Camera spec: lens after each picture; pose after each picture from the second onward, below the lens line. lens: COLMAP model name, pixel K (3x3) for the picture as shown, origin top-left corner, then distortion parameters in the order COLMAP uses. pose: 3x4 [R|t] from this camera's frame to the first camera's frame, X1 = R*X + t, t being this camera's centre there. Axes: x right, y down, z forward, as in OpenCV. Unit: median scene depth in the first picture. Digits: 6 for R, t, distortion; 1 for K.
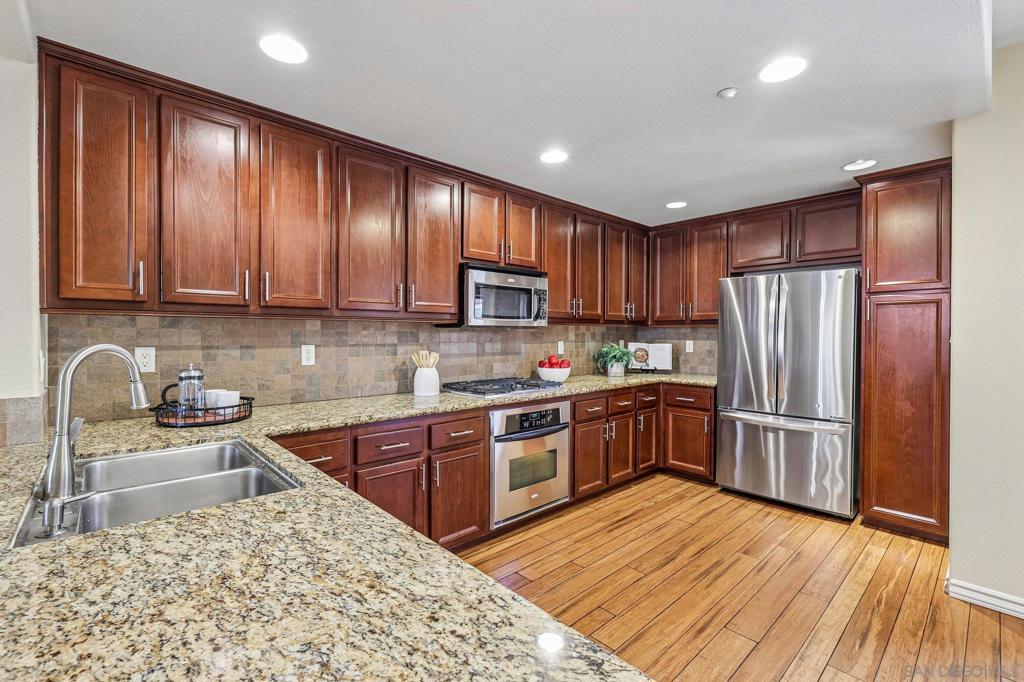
lens RADIAL K [[446.8, 0, 506.5], [0, 446.8, 338.0], [0, 0, 1]] dist [-0.000035, -0.000004]
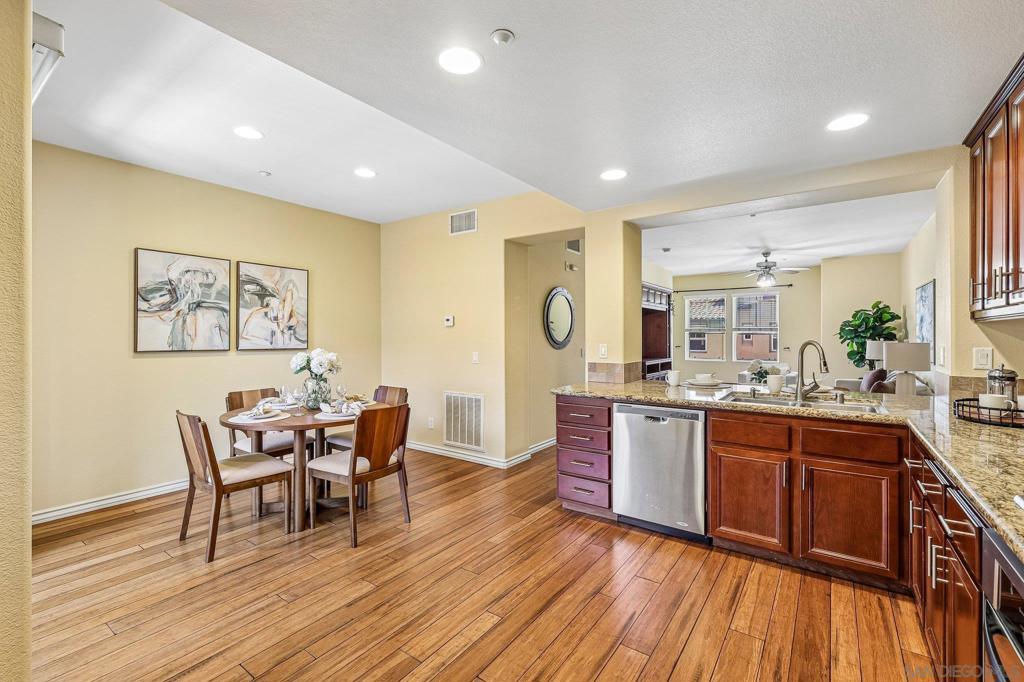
lens RADIAL K [[445.0, 0, 510.6], [0, 445.0, 336.3], [0, 0, 1]] dist [0.002180, 0.000402]
pose [[-0.978616, -0.000304, -0.205695, 0.437599], [-0.001577, 0.999981, 0.006025, -0.009393], [0.205689, 0.006220, -0.978598, 1.213898]]
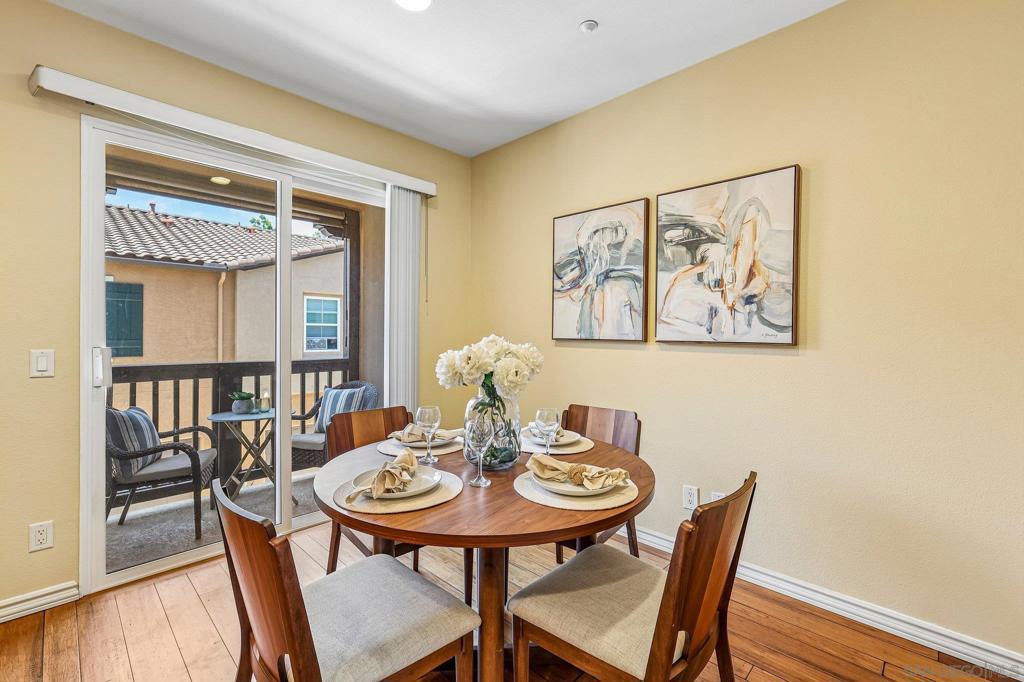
lens RADIAL K [[445.0, 0, 510.6], [0, 445.0, 336.3], [0, 0, 1]] dist [0.002180, 0.000402]
pose [[-0.058188, -0.005705, 0.998289, 0.152513], [0.000051, 0.999984, 0.005718, 0.028597], [-0.998306, 0.000384, -0.058187, -0.004107]]
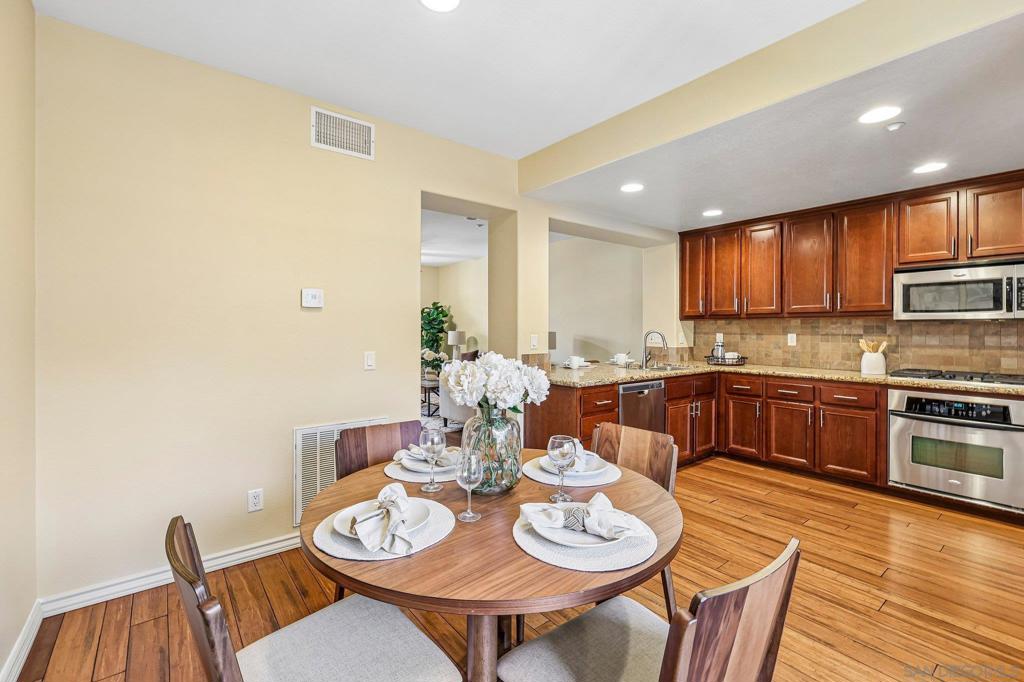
lens RADIAL K [[449.6, 0, 511.7], [0, 449.6, 326.6], [0, 0, 1]] dist [0.000698, 0.000006]
pose [[-0.072922, -0.004508, -0.997327, 1.204514], [-0.008261, 0.999958, -0.003916, 0.003465], [0.997303, 0.007953, -0.072956, 0.042369]]
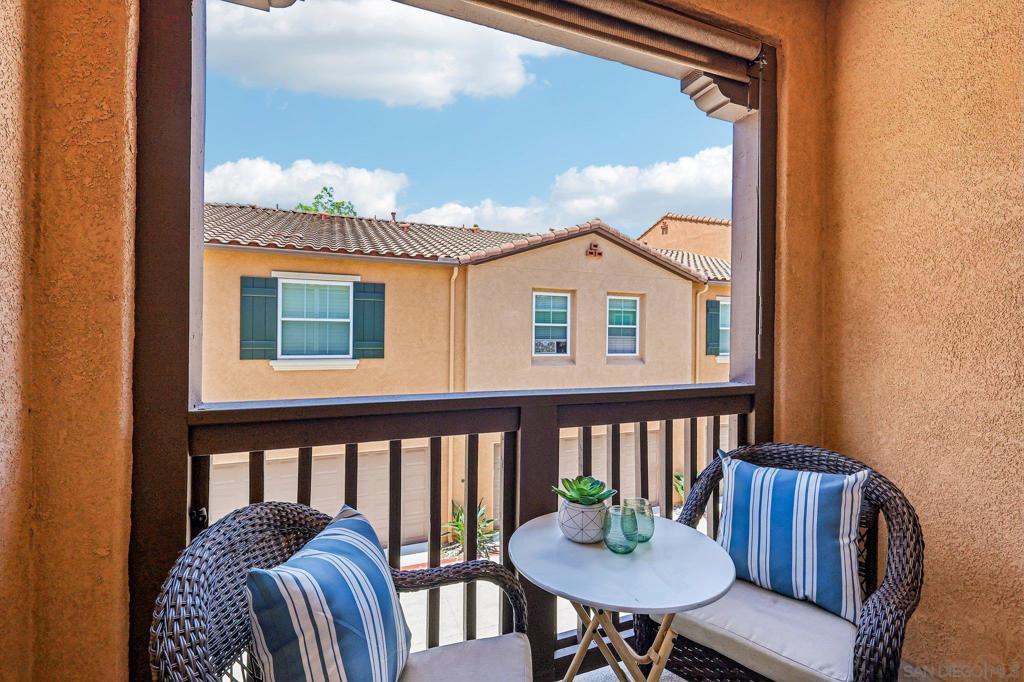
lens RADIAL K [[445.0, 0, 510.6], [0, 445.0, 336.3], [0, 0, 1]] dist [0.002180, 0.000402]
pose [[0.351880, 0.002413, 0.936042, 0.935338], [-0.001784, 0.999997, -0.001907, 0.042478], [-0.936044, -0.000999, 0.351883, 0.550492]]
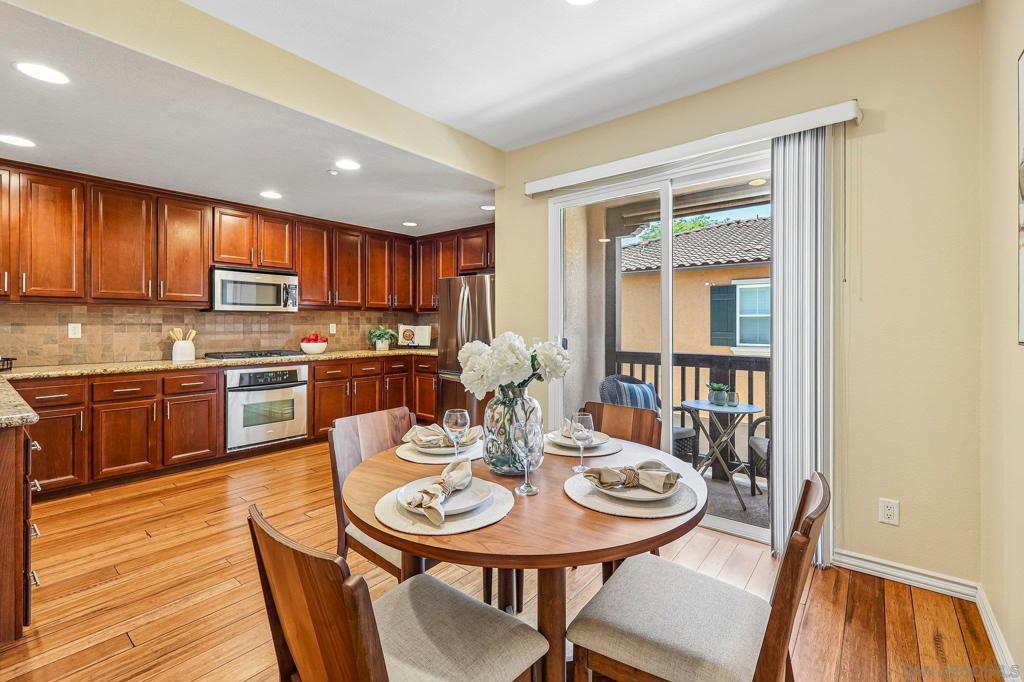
lens RADIAL K [[449.6, 0, 511.7], [0, 449.6, 326.6], [0, 0, 1]] dist [0.000698, 0.000006]
pose [[0.988330, -0.000770, 0.152326, 0.609007], [0.000977, 0.999999, -0.001283, 0.025200], [-0.152324, 0.001417, 0.988330, -0.525900]]
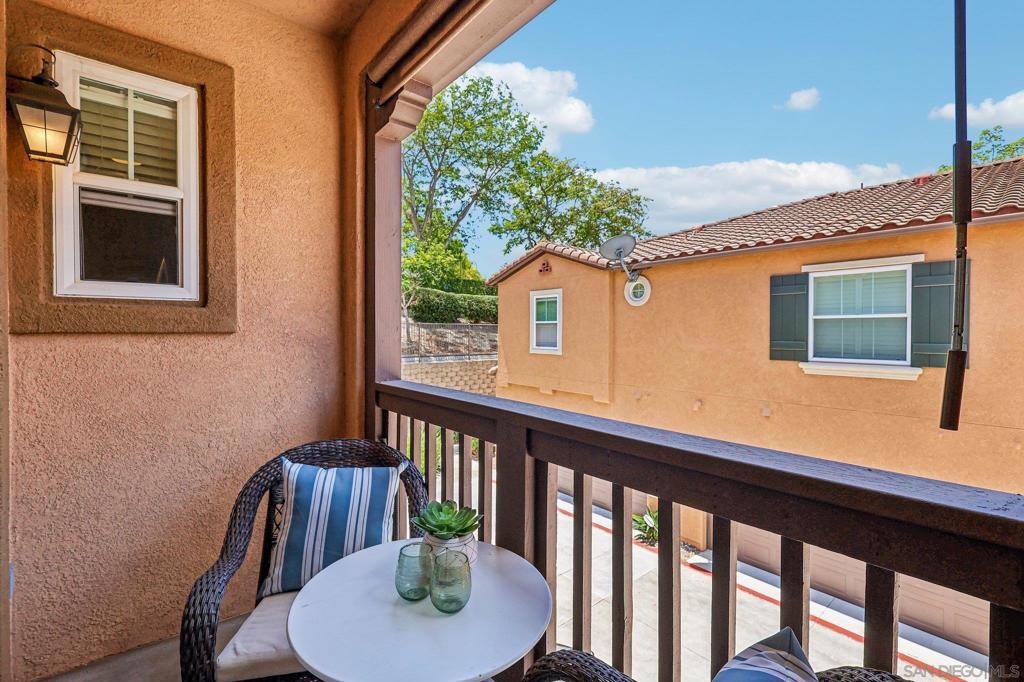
lens RADIAL K [[449.7, 0, 509.2], [0, 449.7, 337.8], [0, 0, 1]] dist [-0.003192, -0.000169]
pose [[0.998886, 0.001273, -0.047166, 1.443233], [-0.000858, 0.999961, 0.008829, 0.027373], [0.047175, -0.008778, 0.998848, 0.244744]]
